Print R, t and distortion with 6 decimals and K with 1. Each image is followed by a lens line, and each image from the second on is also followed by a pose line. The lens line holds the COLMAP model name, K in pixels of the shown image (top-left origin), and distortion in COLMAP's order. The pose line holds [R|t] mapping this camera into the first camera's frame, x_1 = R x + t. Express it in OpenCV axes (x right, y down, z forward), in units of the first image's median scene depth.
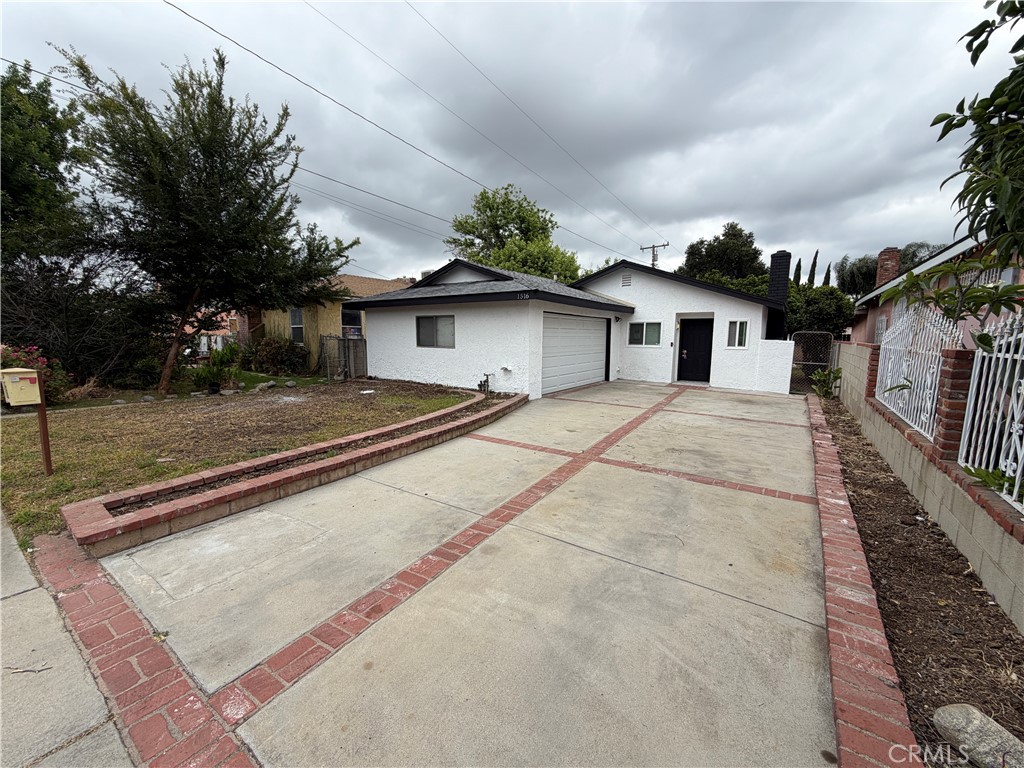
lens RADIAL K [[406.4, 0, 508.8], [0, 406.4, 381.3], [0, 0, 1]] dist [-0.000808, 0.000352]
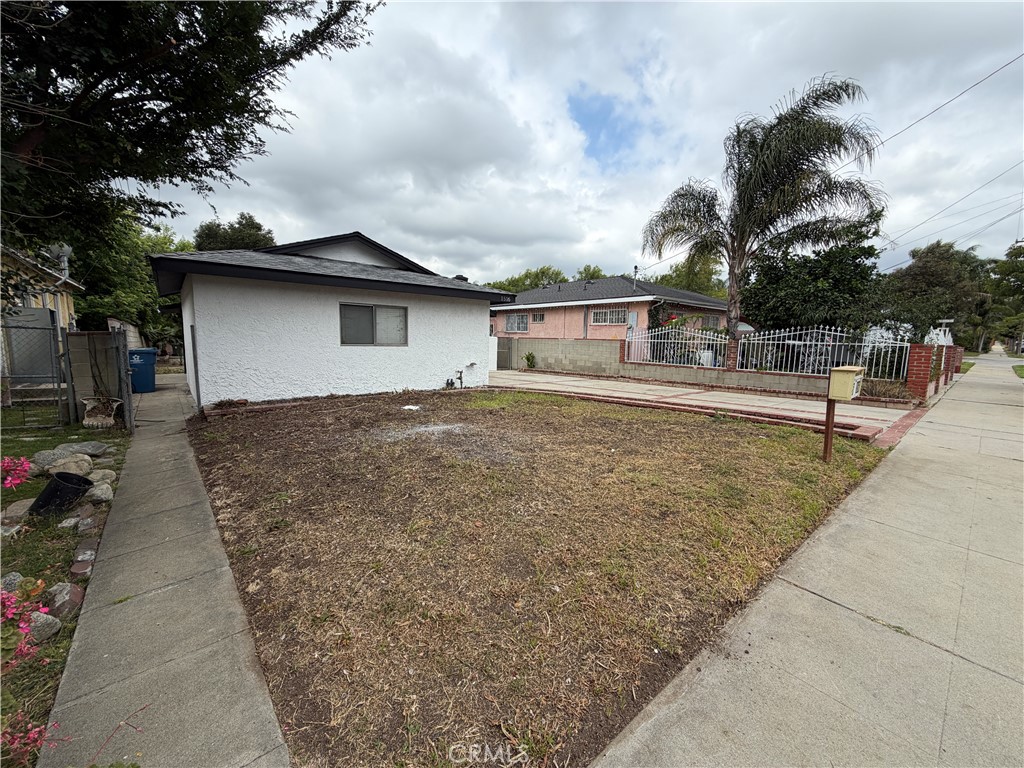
lens RADIAL K [[406.4, 0, 507.2], [0, 406.4, 395.1], [0, 0, 1]] dist [-0.000808, 0.000352]
pose [[0.265008, -0.136505, 0.954535, -0.804581], [0.091525, 0.989020, 0.116027, -0.052688], [-0.959893, 0.056616, 0.274592, 0.507648]]
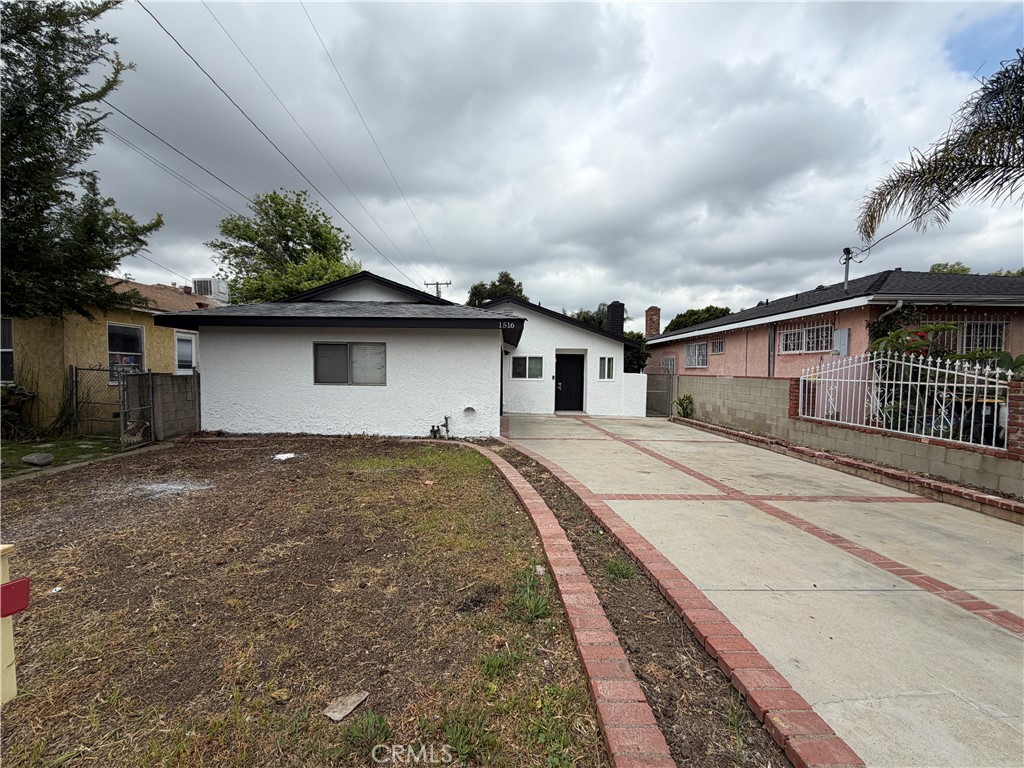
lens RADIAL K [[406.4, 0, 507.3], [0, 406.4, 386.2], [0, 0, 1]] dist [-0.000808, 0.000352]
pose [[0.821235, -0.021466, 0.570187, -0.339072], [0.059557, 0.997058, -0.048242, -0.026178], [-0.567474, 0.073577, 0.820097, 0.214213]]
